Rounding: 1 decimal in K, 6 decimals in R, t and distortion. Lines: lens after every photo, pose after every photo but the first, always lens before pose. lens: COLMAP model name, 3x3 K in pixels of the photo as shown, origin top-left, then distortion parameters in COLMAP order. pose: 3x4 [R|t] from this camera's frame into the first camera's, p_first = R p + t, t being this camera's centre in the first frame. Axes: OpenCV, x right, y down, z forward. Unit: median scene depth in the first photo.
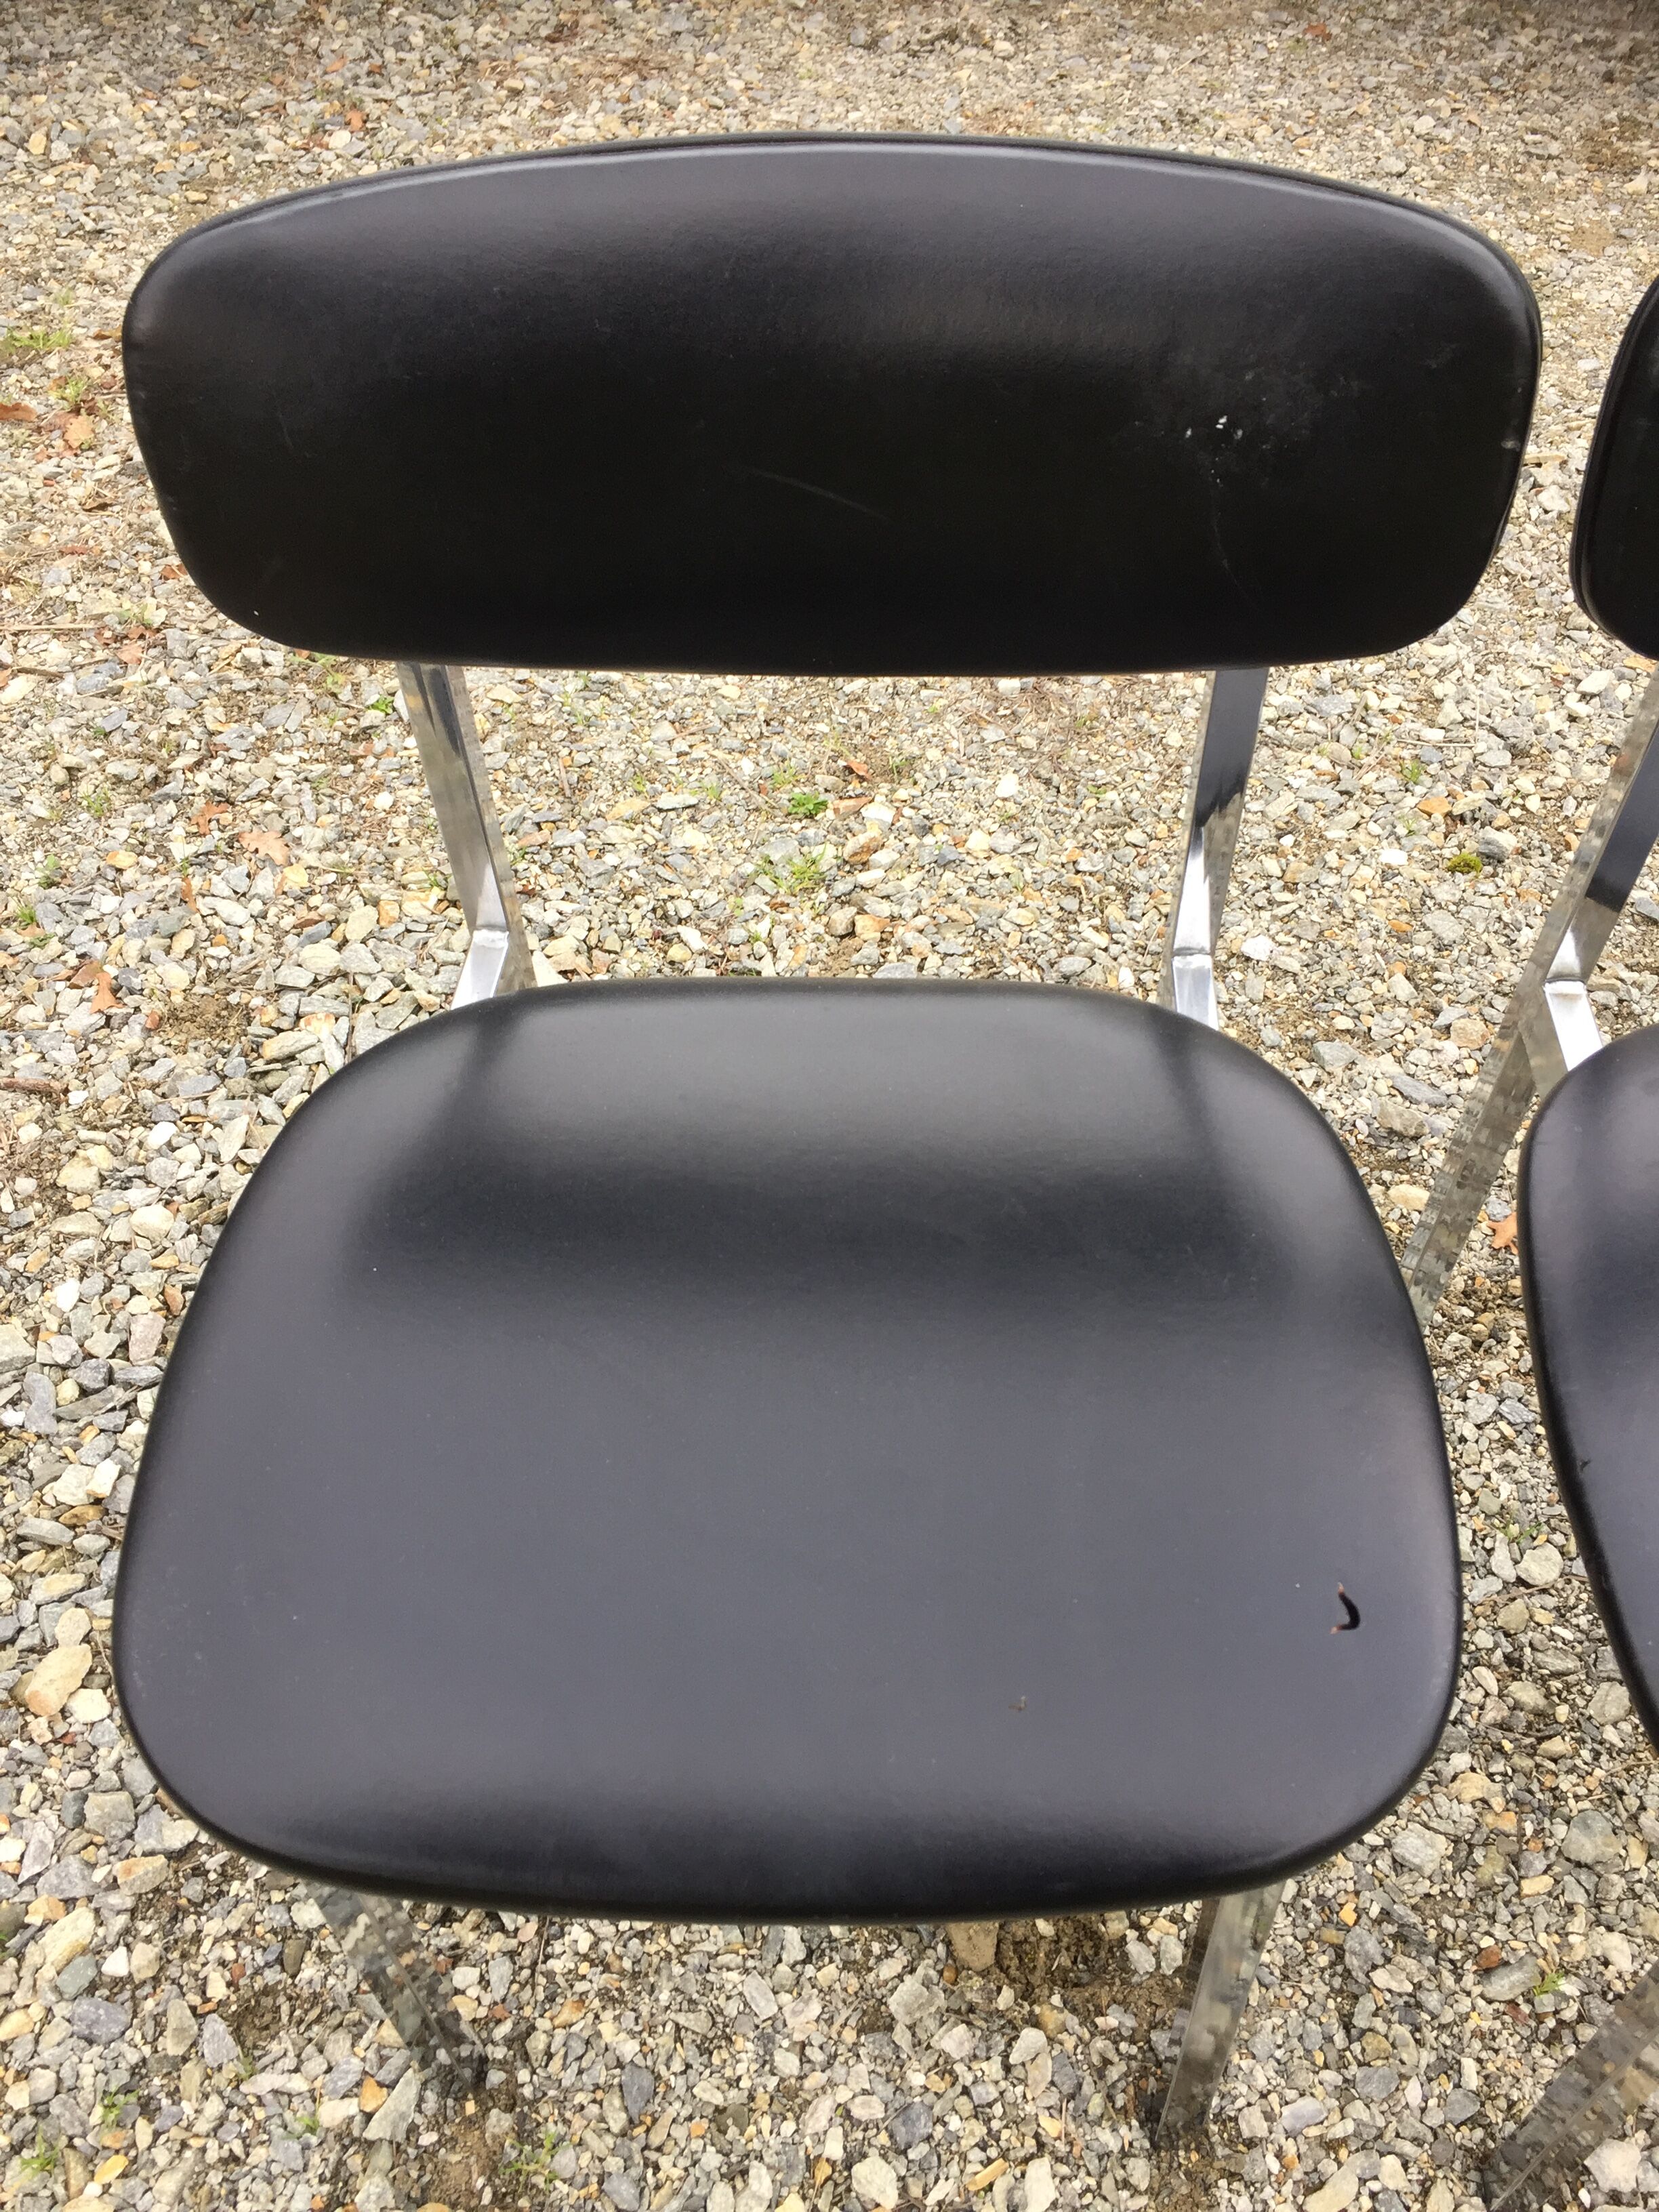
lens RADIAL K [[1942.0, 0, 763.0], [0, 1942.0, 1071.0], [0, 0, 1]] dist [0.078443, -0.095633]
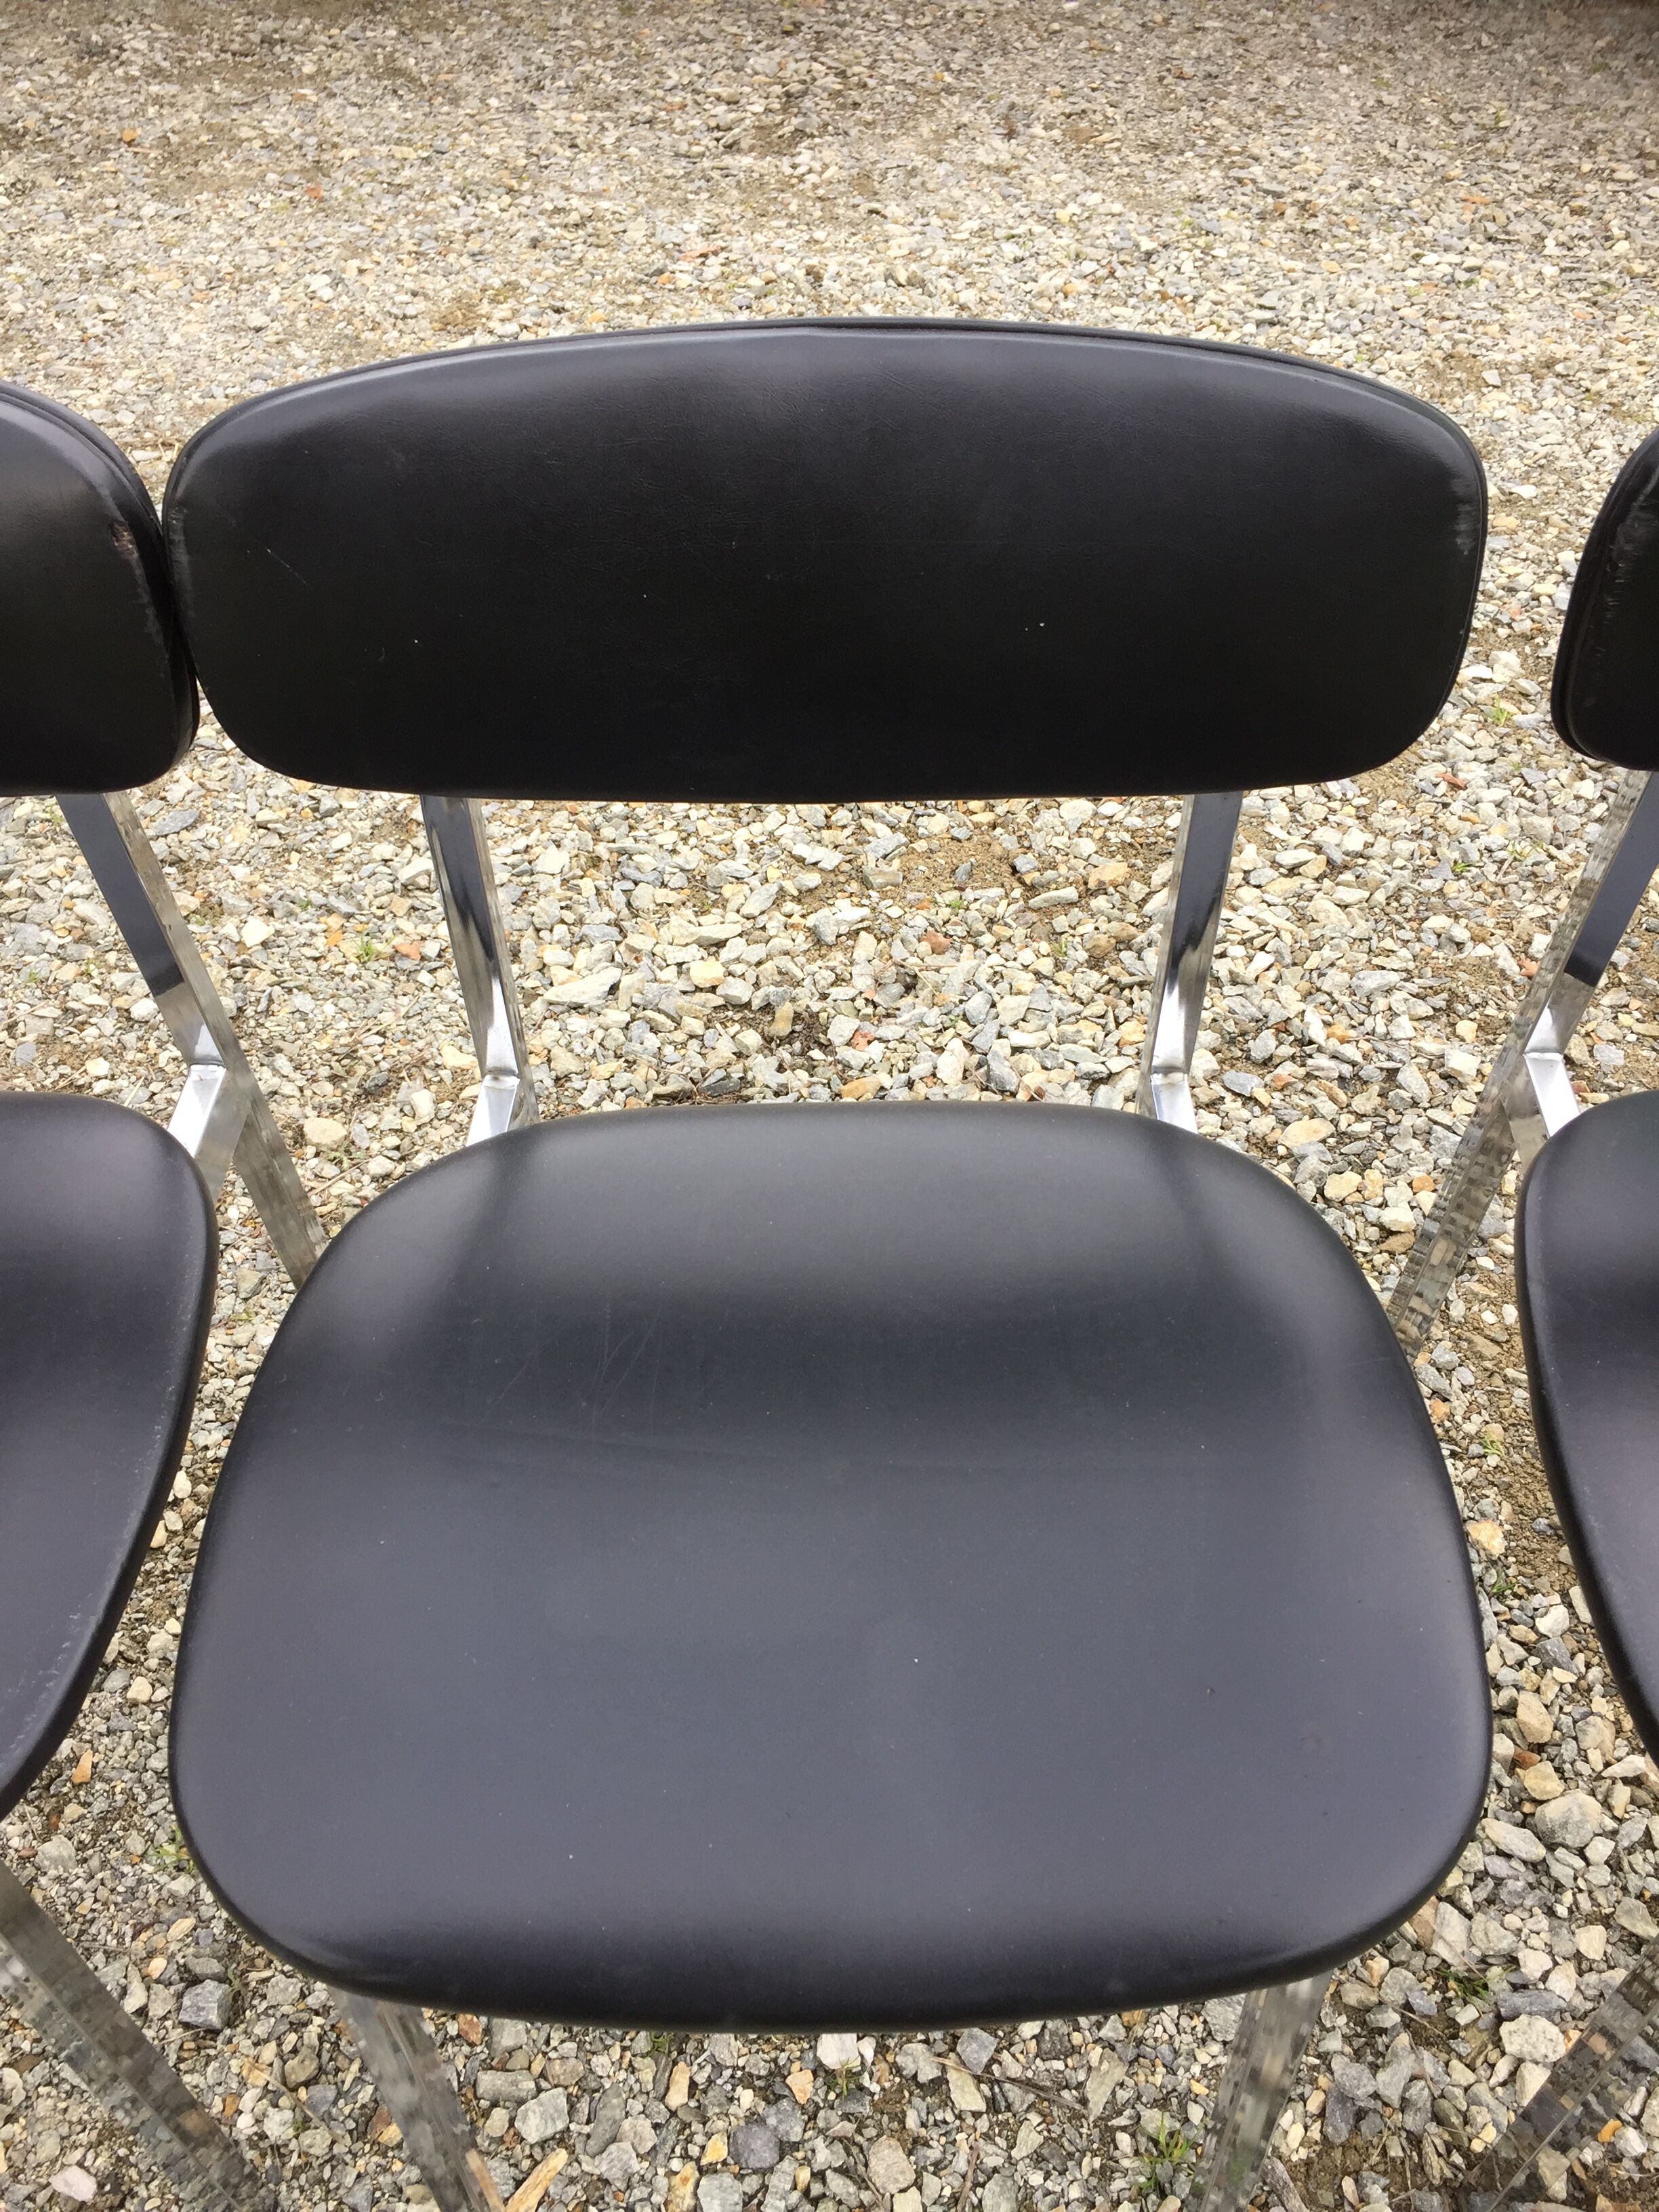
lens RADIAL K [[1942.0, 0, 813.4], [0, 1942.0, 1072.3], [0, 0, 1]] dist [0.078443, -0.095633]
pose [[0.999778, 0.011048, 0.017915, 0.875062], [-0.010093, 0.998567, -0.052552, 0.002968], [-0.018470, 0.052360, 0.998457, -0.074851]]
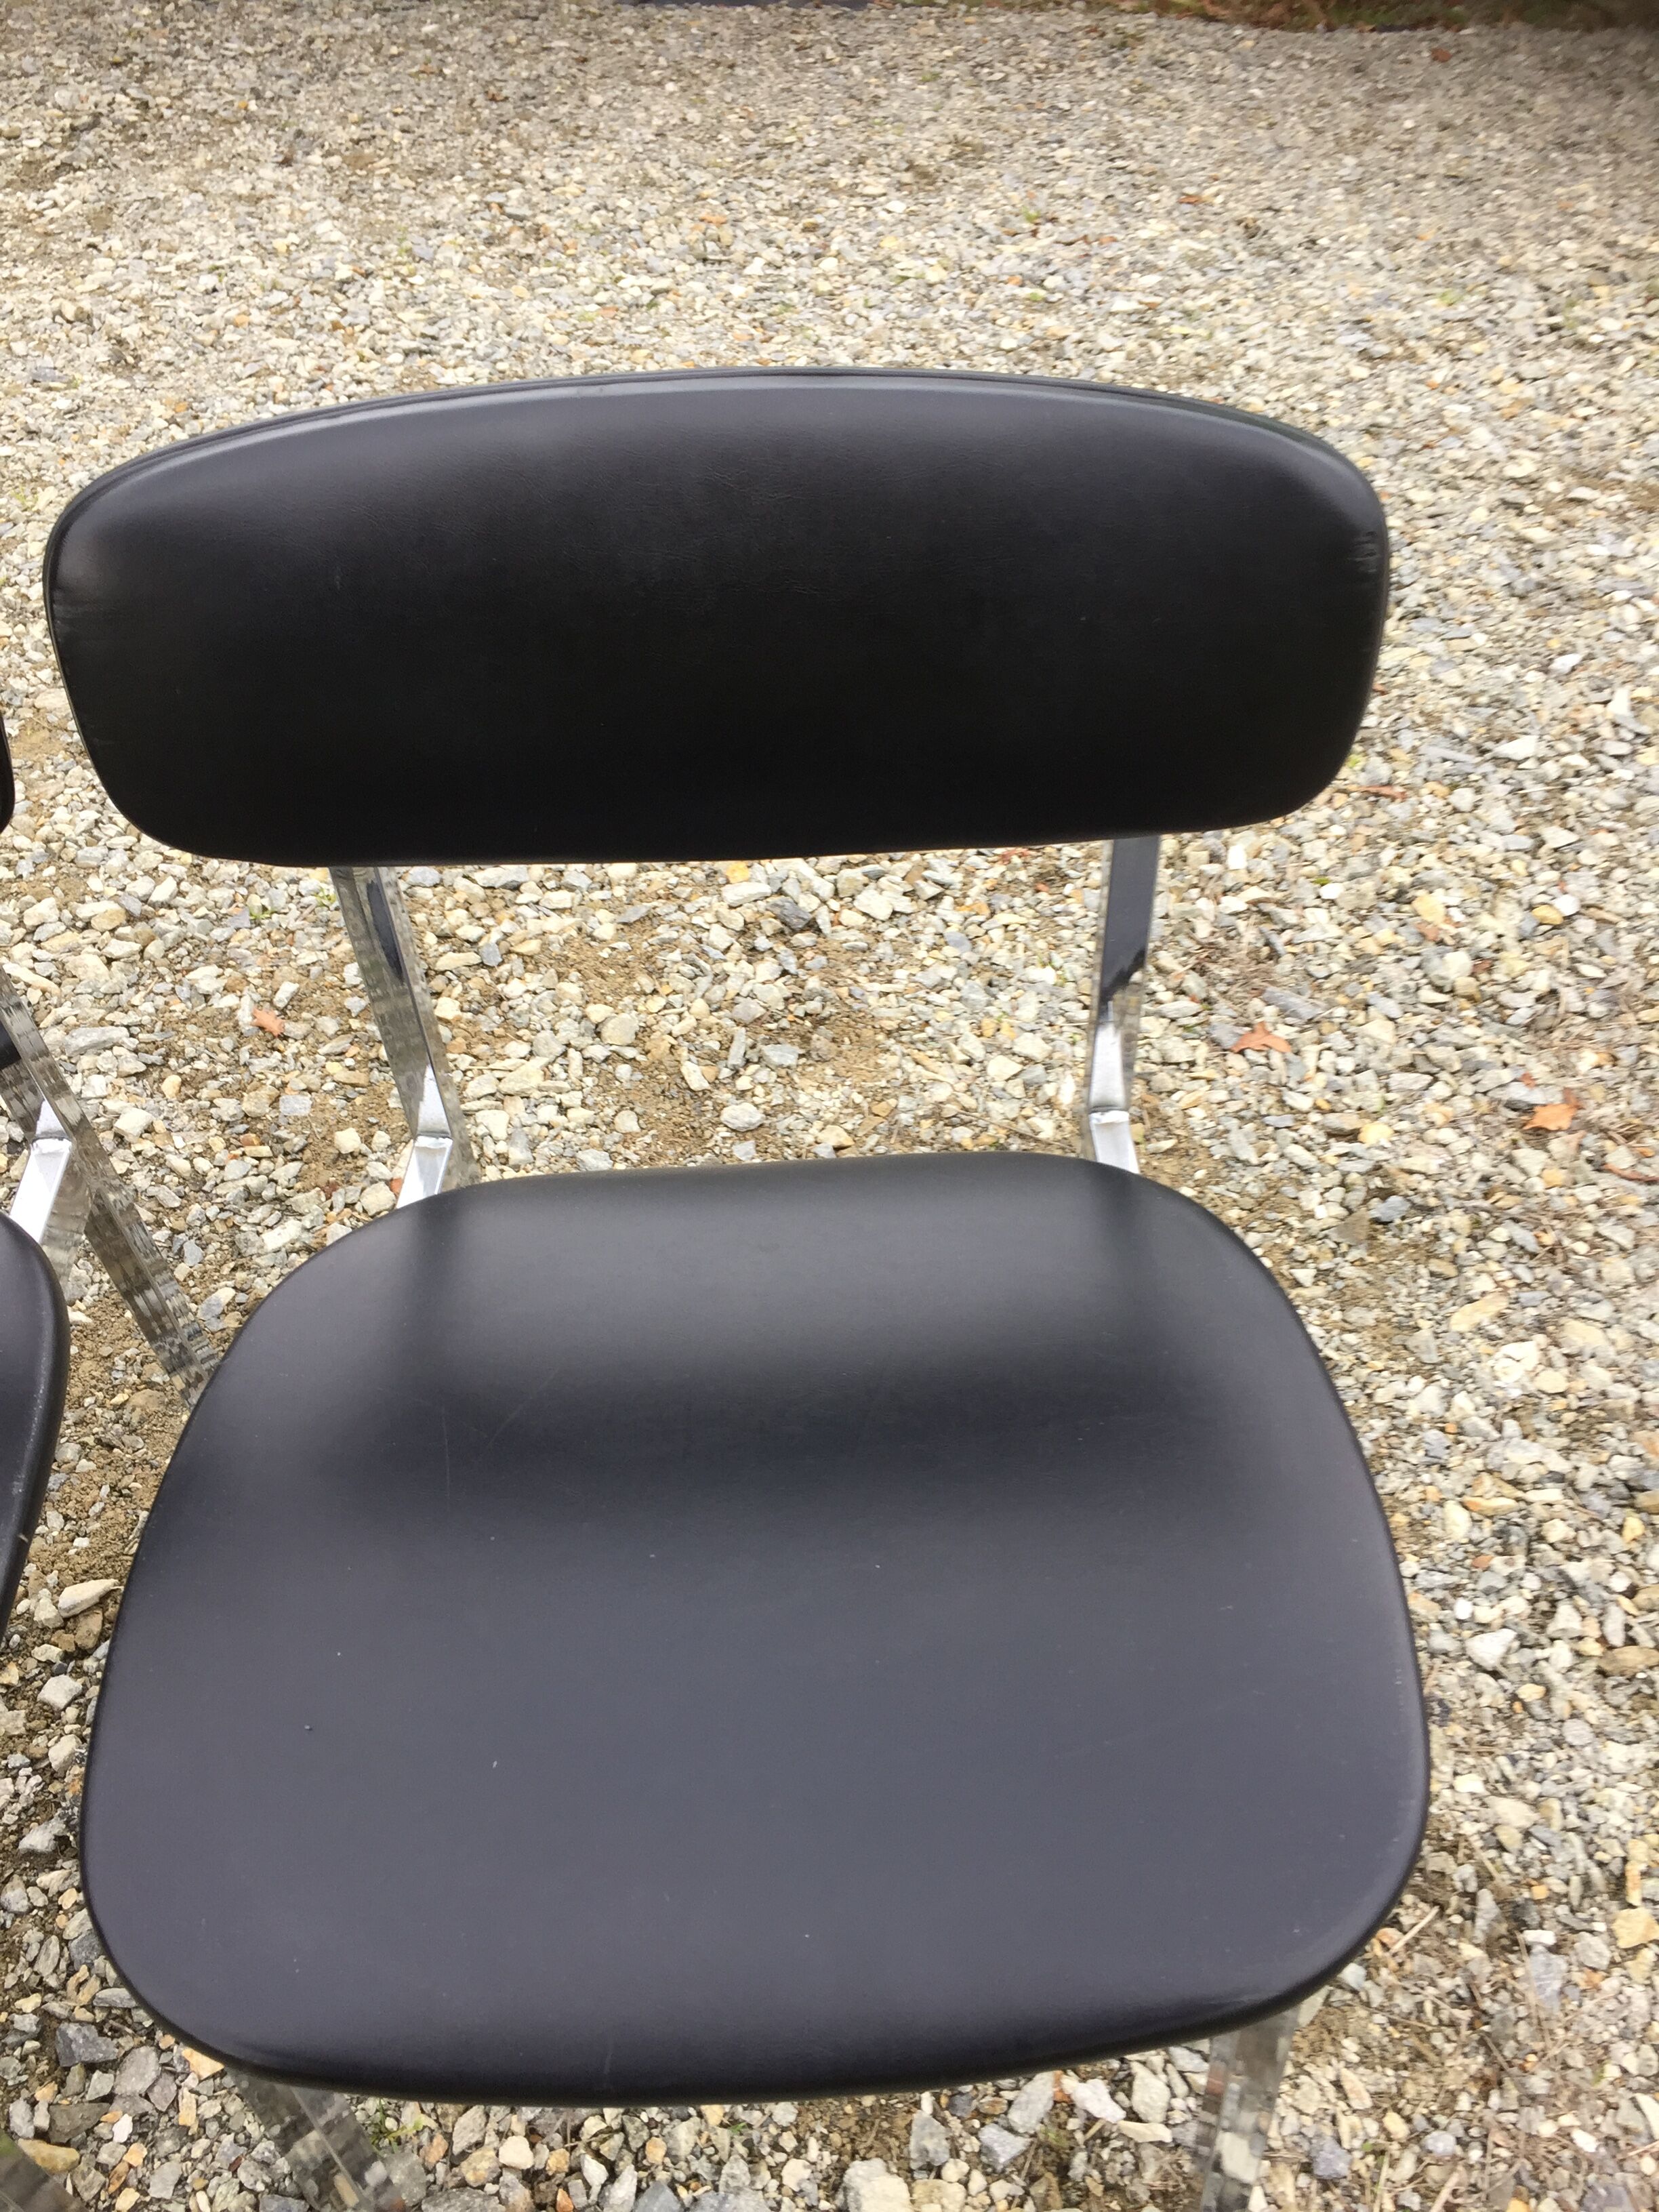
lens RADIAL K [[1942.0, 0, 854.0], [0, 1942.0, 1153.1], [0, 0, 1]] dist [0.078443, -0.095633]
pose [[0.998395, -0.034570, 0.044854, 1.491935], [0.036131, 0.998752, -0.034475, 0.003860], [-0.043606, 0.036040, 0.998399, -0.058818]]
